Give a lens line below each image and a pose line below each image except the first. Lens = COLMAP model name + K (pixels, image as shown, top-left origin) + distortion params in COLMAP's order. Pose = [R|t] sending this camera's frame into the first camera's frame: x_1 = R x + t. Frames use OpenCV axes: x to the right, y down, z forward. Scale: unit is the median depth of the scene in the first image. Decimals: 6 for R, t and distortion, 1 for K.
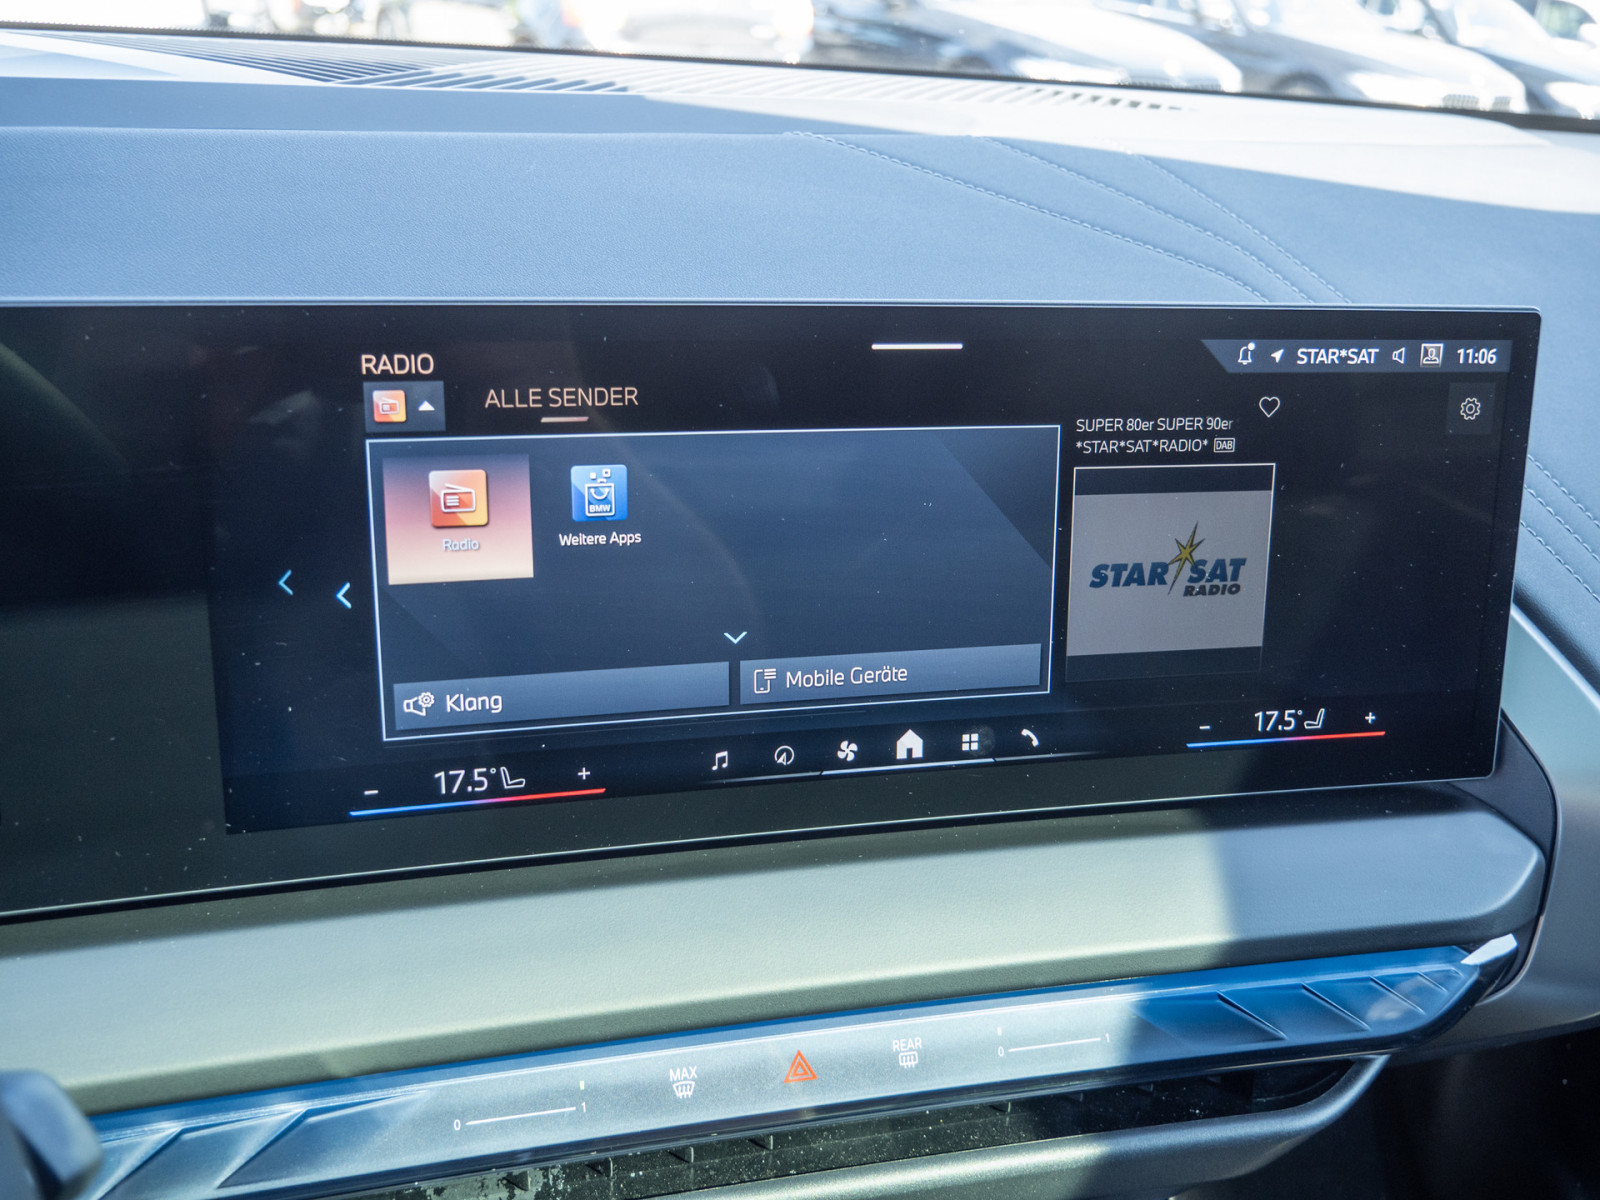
lens RADIAL K [[1384.1, 0, 800.0], [0, 1384.1, 600.0], [0, 0, 1]] dist [0.000494, -0.004669]
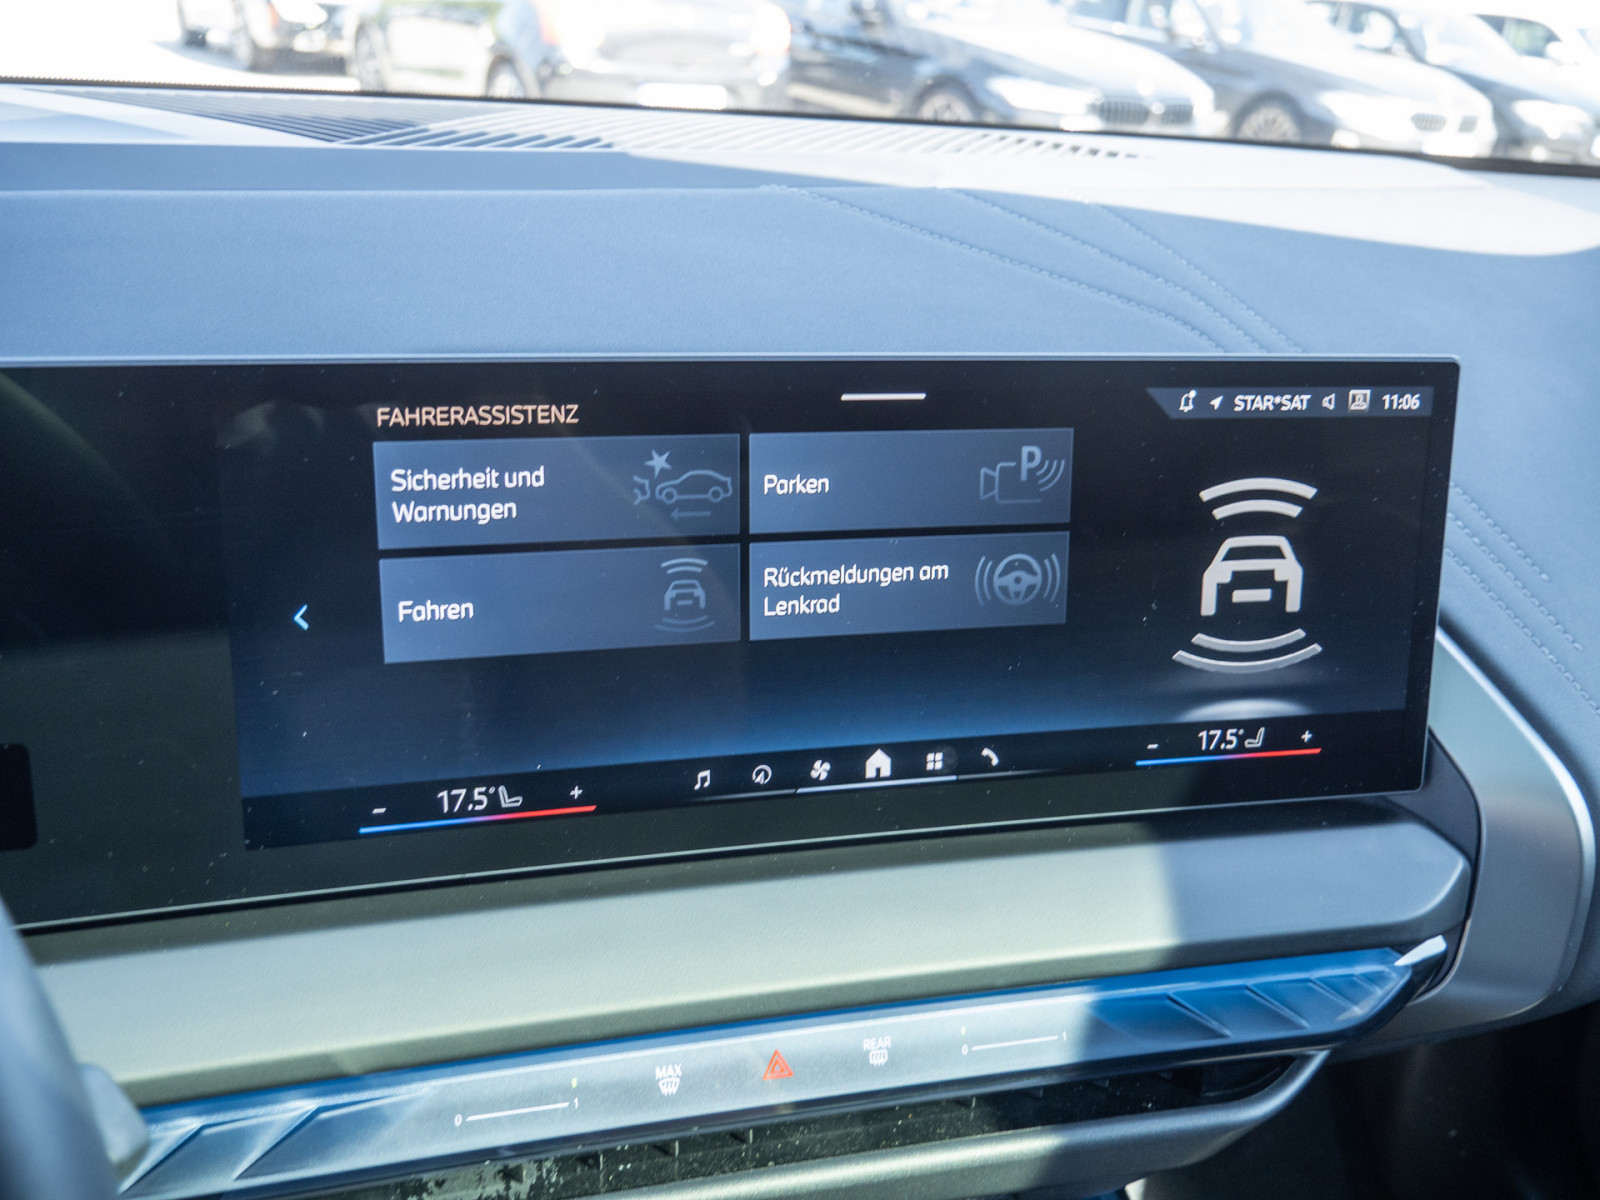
lens RADIAL K [[1386.7, 0, 800.0], [0, 1386.7, 600.0], [0, 0, 1]] dist [-0.009021, -0.001732]
pose [[0.999875, -0.002463, 0.015610, 0.001647], [0.002601, 0.999957, -0.008849, -0.012796], [-0.015587, 0.008889, 0.999839, -0.073837]]
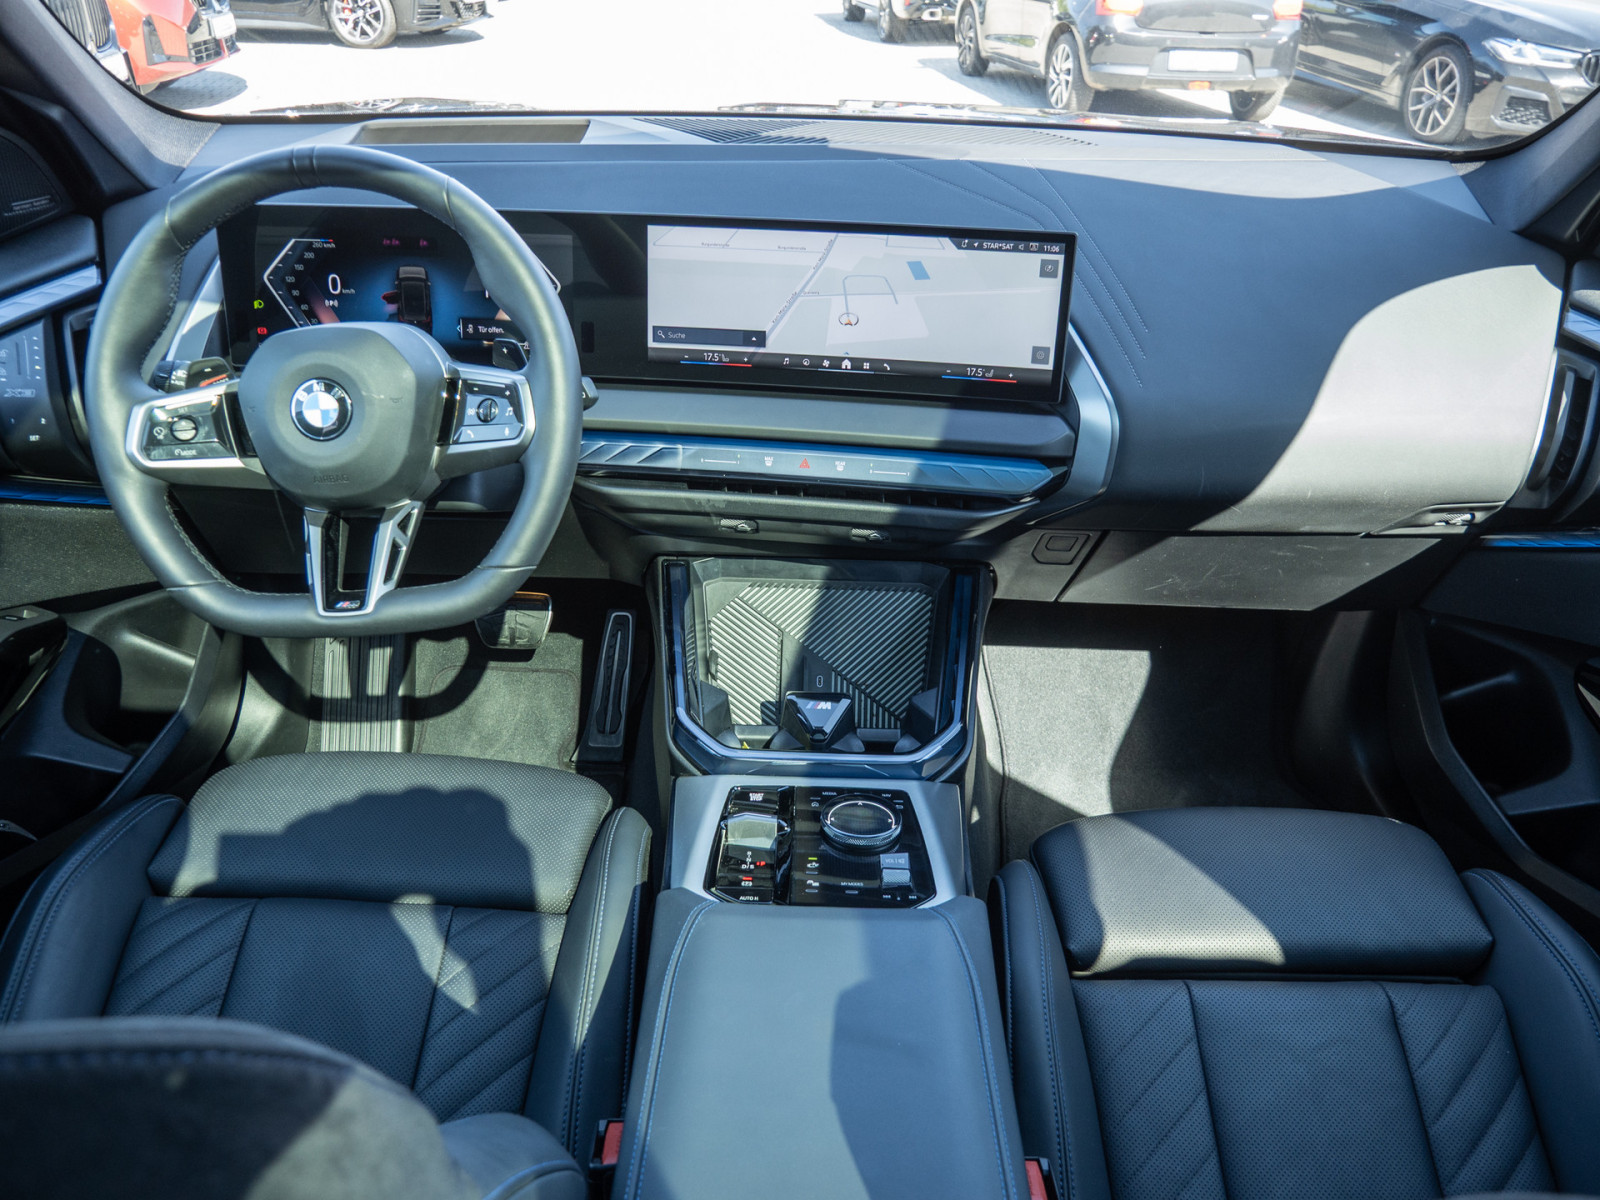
lens RADIAL K [[1115.6, 0, 853.3], [0, 1115.6, 598.5], [0, 0, 1]] dist [-0.074361, 0.021343]
pose [[0.925647, 0.153065, -0.346046, 0.999407], [-0.113873, 0.984820, 0.131008, 0.281815], [0.360846, -0.081862, 0.929026, -1.320797]]
